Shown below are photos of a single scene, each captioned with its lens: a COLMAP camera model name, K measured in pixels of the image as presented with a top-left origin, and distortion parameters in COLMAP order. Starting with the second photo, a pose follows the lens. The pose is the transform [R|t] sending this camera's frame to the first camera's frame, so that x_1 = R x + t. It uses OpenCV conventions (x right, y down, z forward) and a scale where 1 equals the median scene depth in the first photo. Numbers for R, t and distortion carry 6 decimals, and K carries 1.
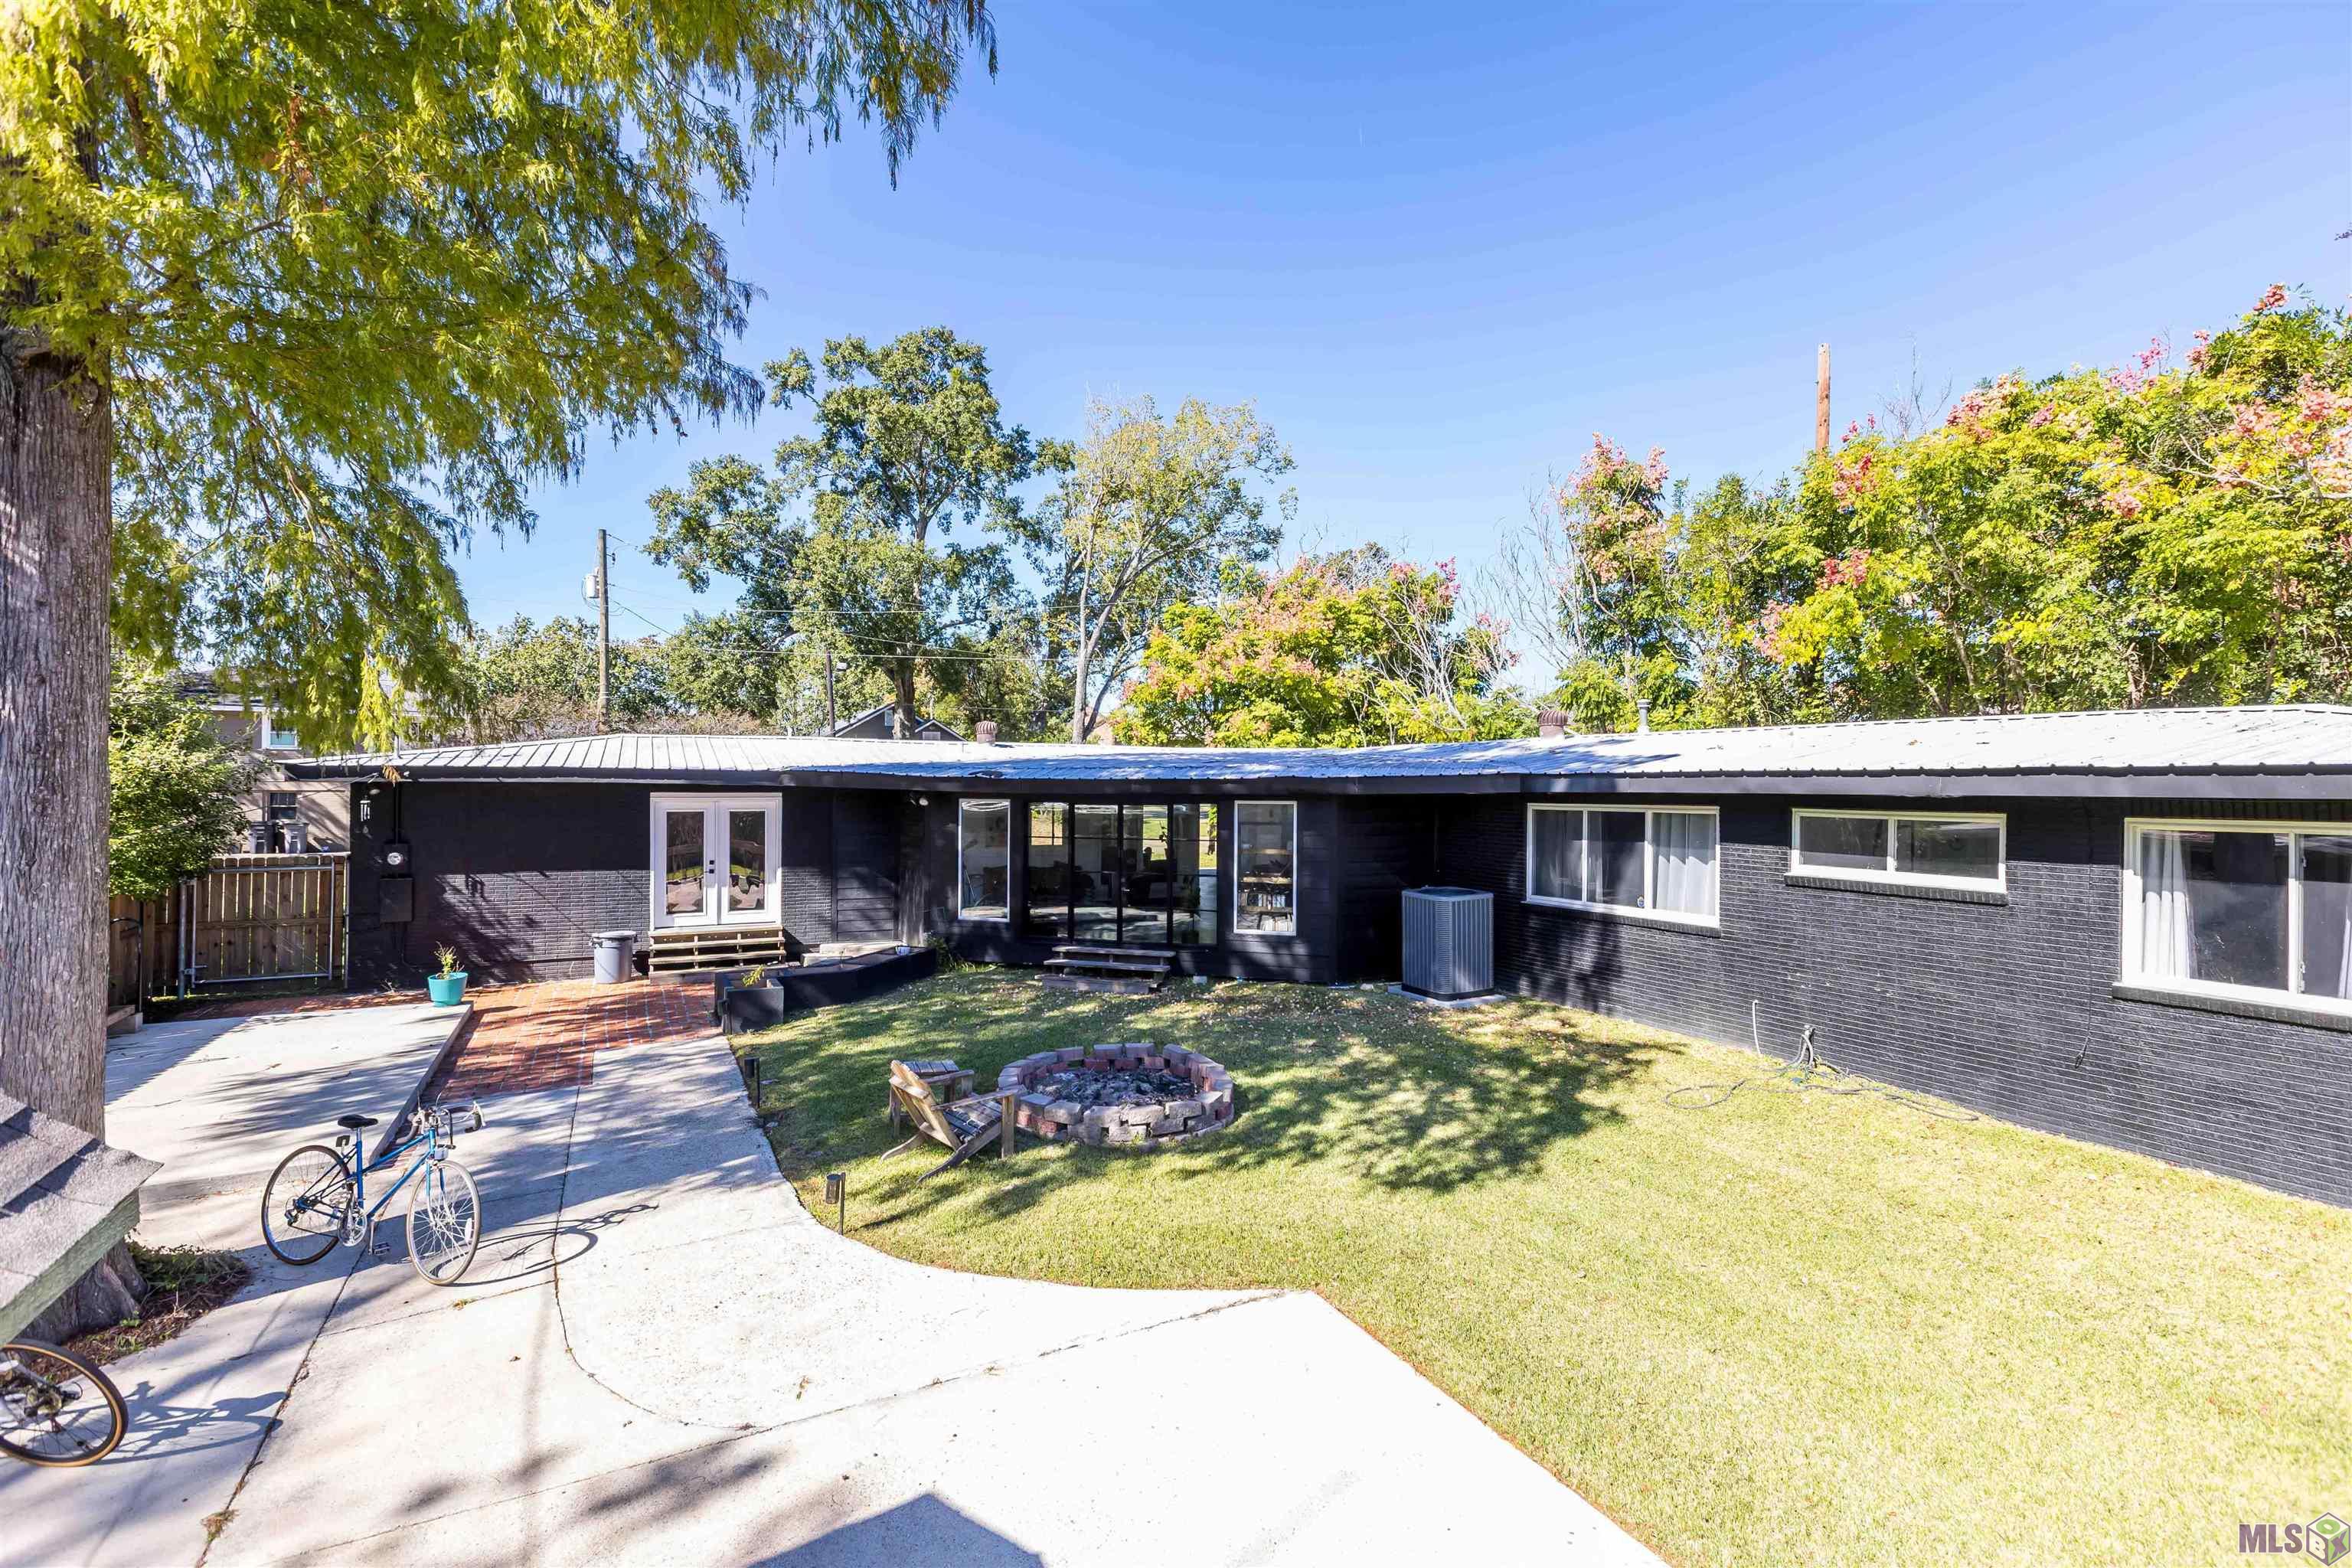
lens RADIAL K [[1061.6, 0, 1183.9], [0, 1061.6, 810.6], [0, 0, 1]] dist [0.000743, 0.000088]
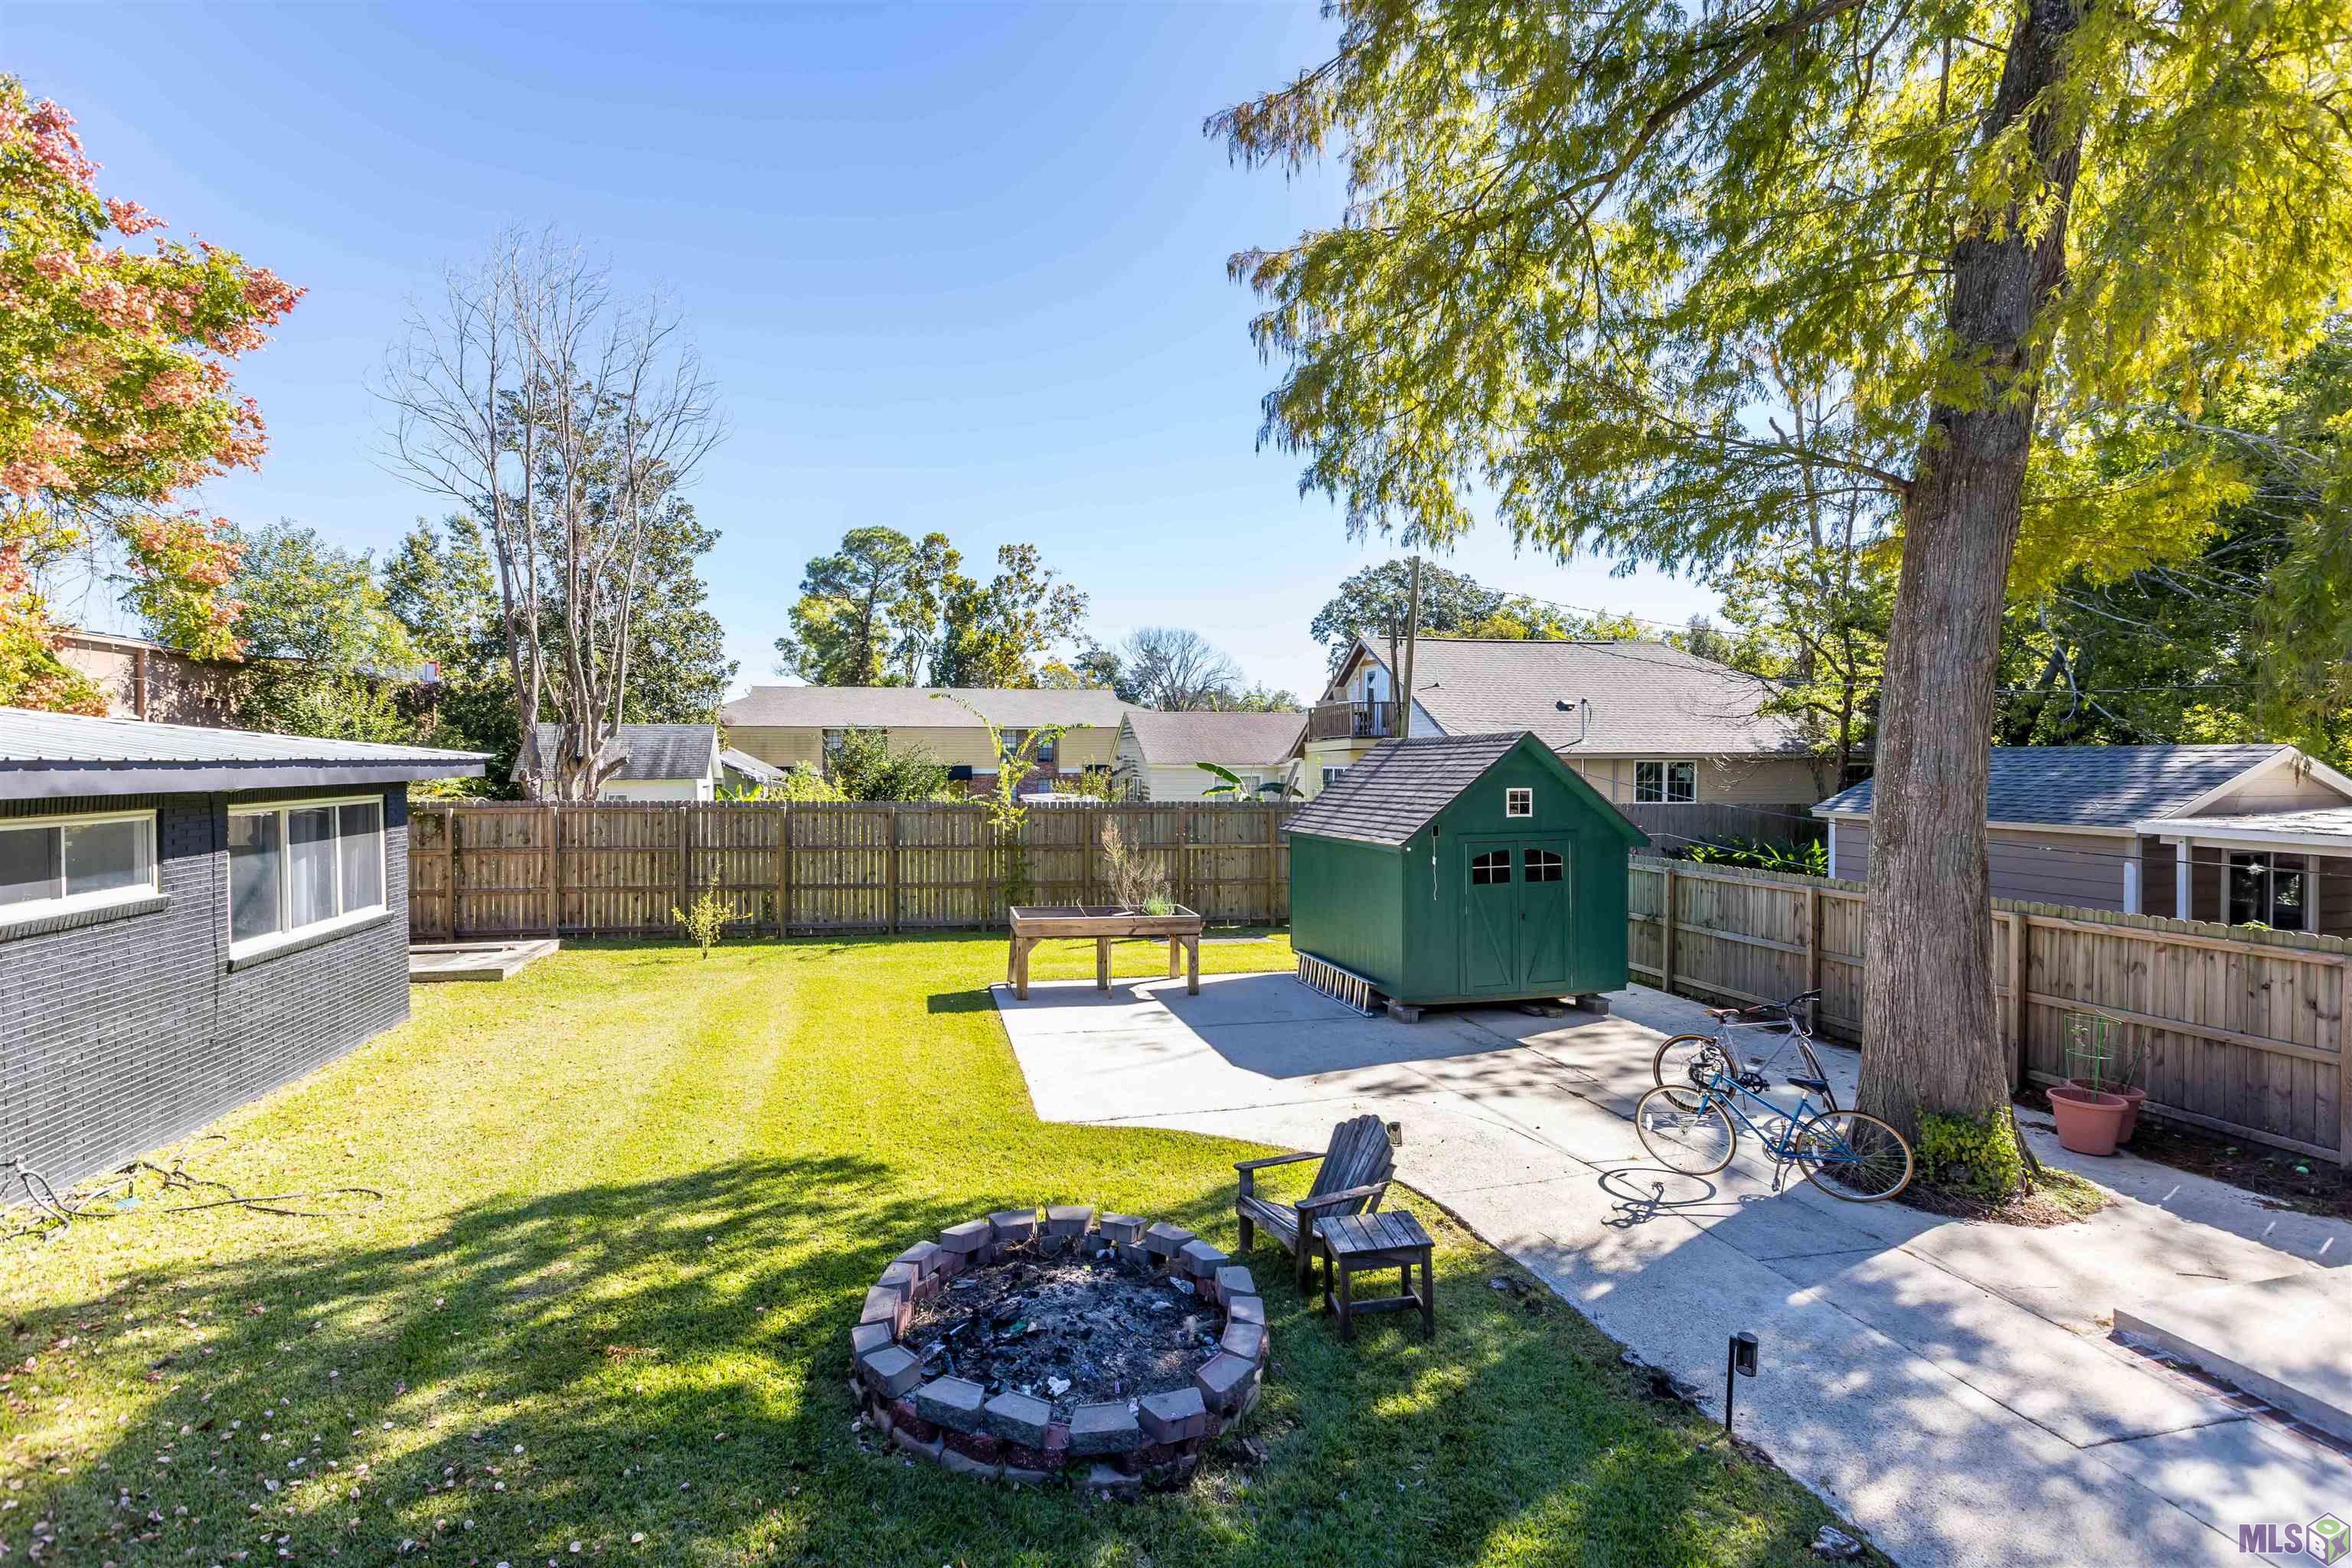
lens RADIAL K [[1070.1, 0, 1163.2], [0, 1070.1, 760.4], [0, 0, 1]] dist [0.000887, 0.000295]
pose [[-0.972079, -0.006684, 0.234559, -0.178168], [-0.000241, 0.999622, 0.027488, -0.041713], [-0.234654, 0.026664, -0.971713, 1.093841]]
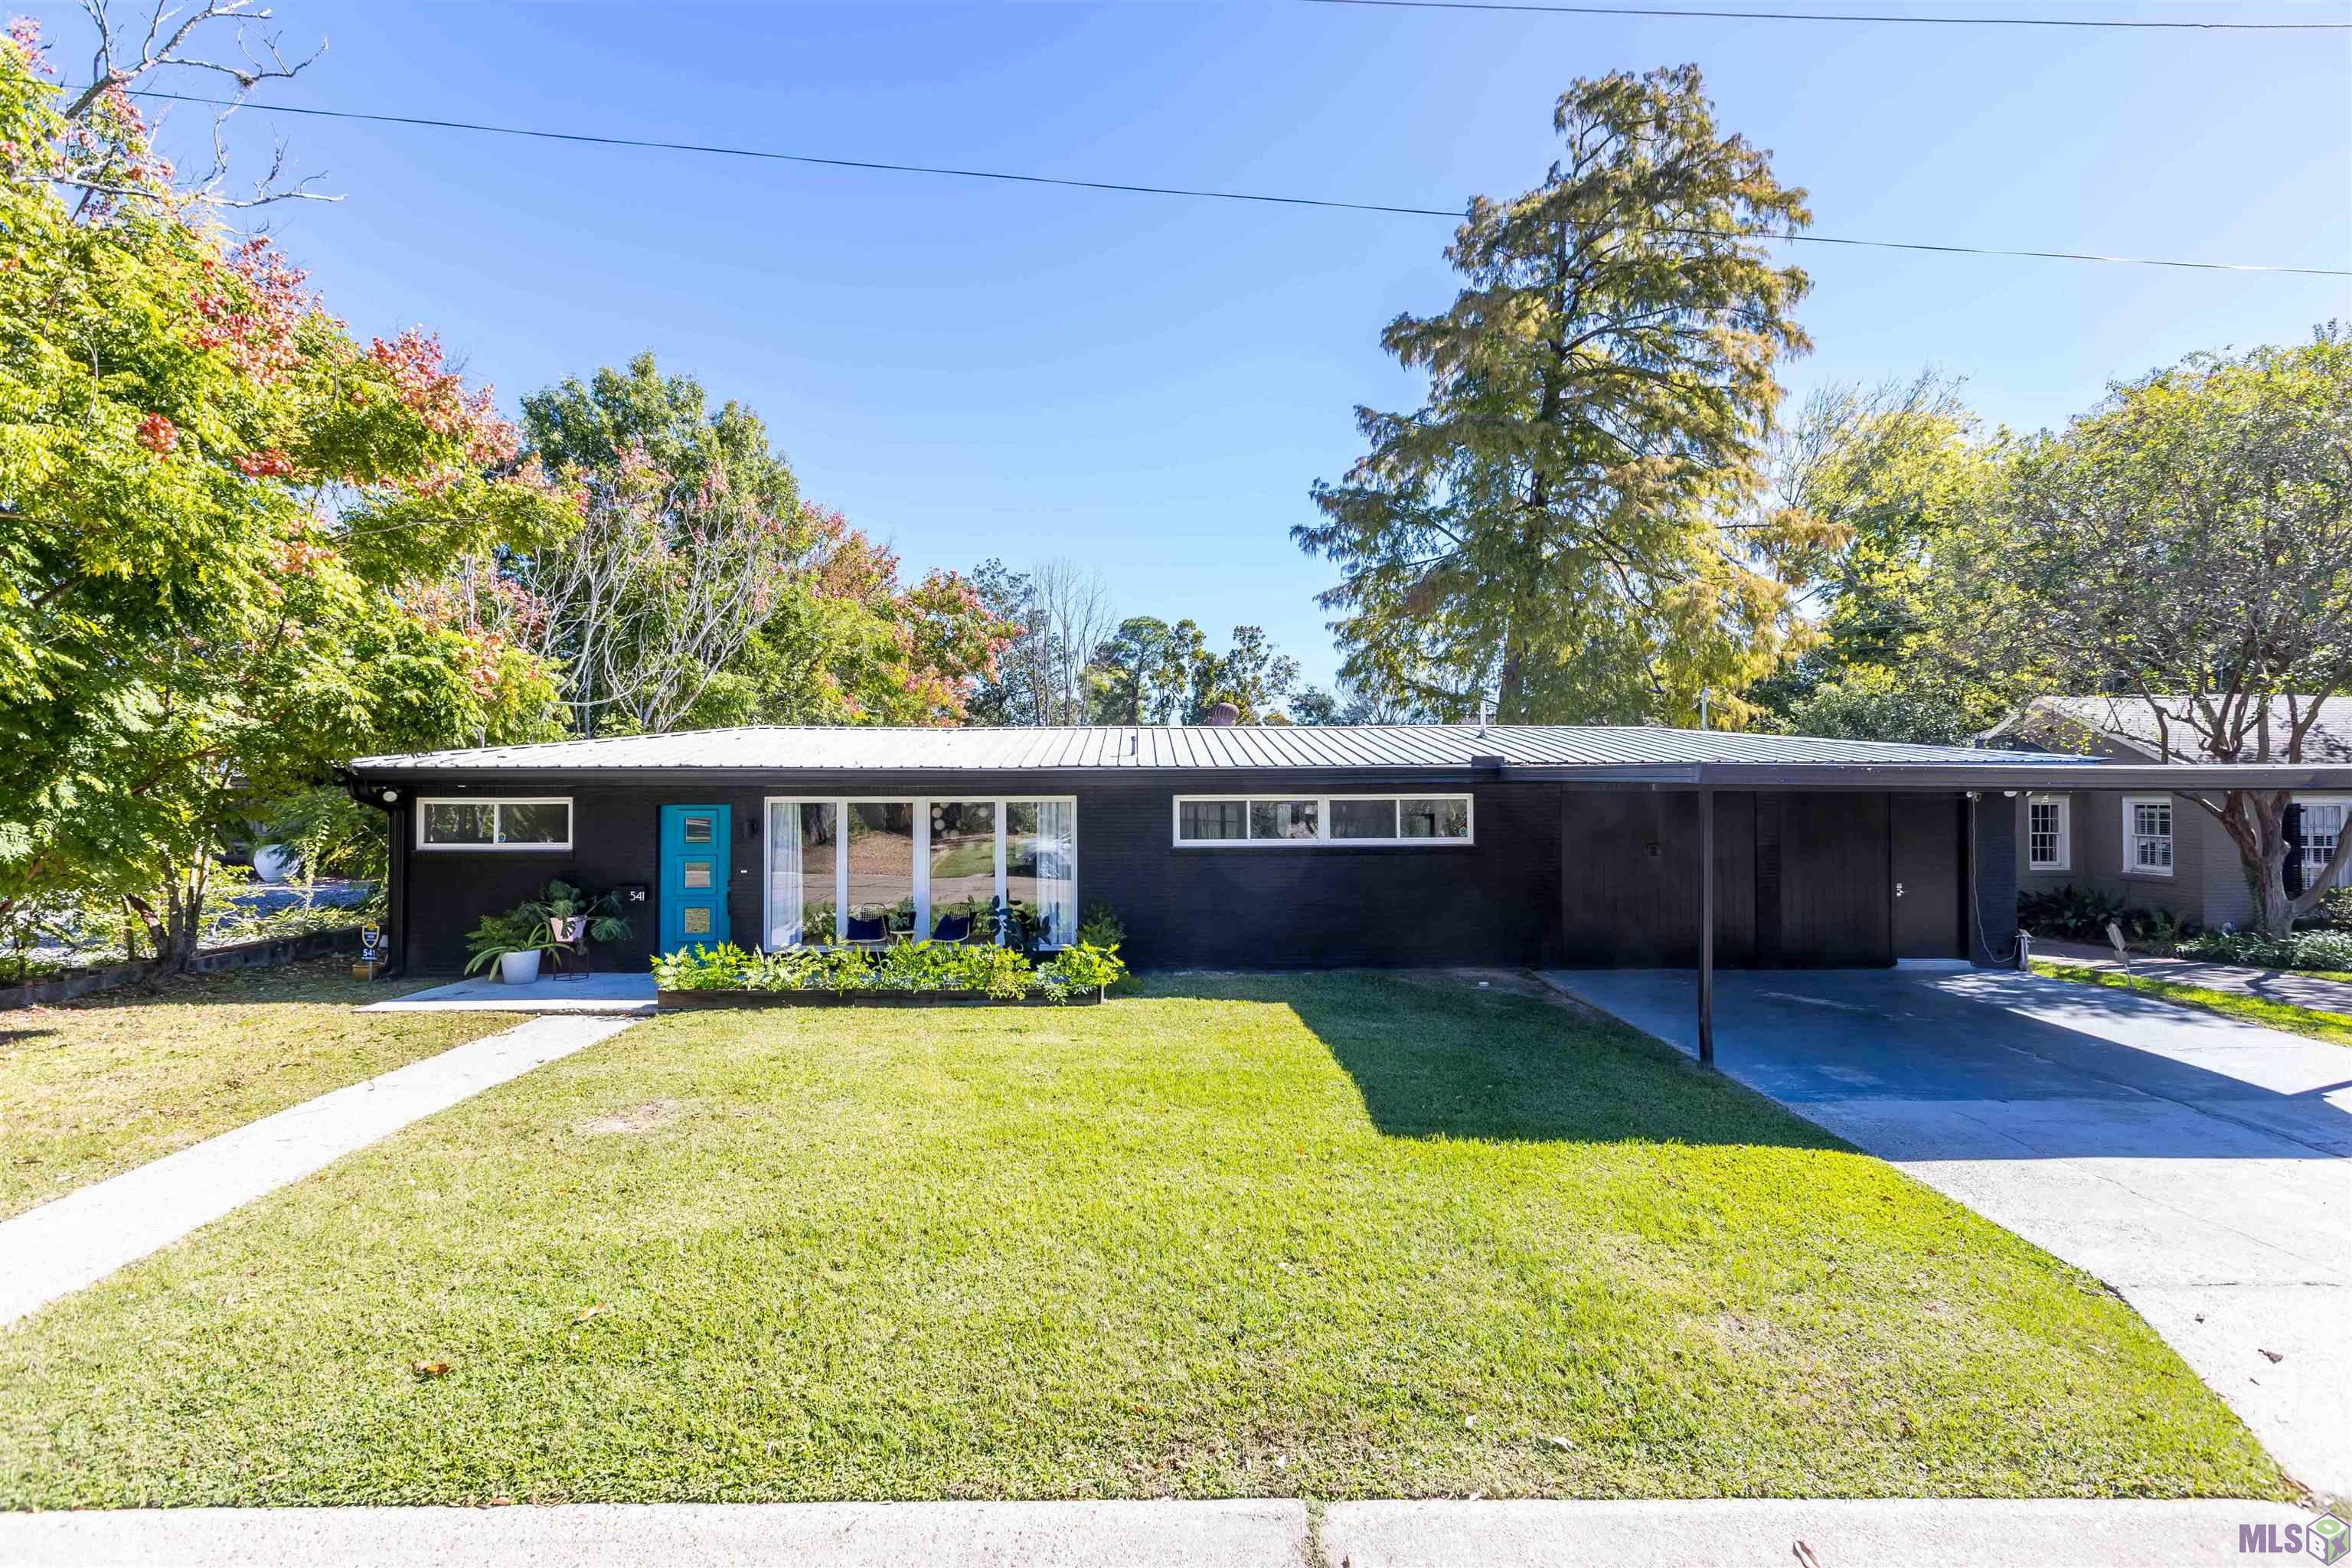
lens RADIAL K [[1026.0, 0, 1158.2], [0, 1026.0, 780.7], [0, 0, 1]] dist [0.001464, 0.000530]
pose [[-0.899332, -0.003359, 0.437254, -0.731391], [0.004388, 0.999851, 0.016706, -0.063772], [-0.437245, 0.016943, -0.899183, 2.628027]]
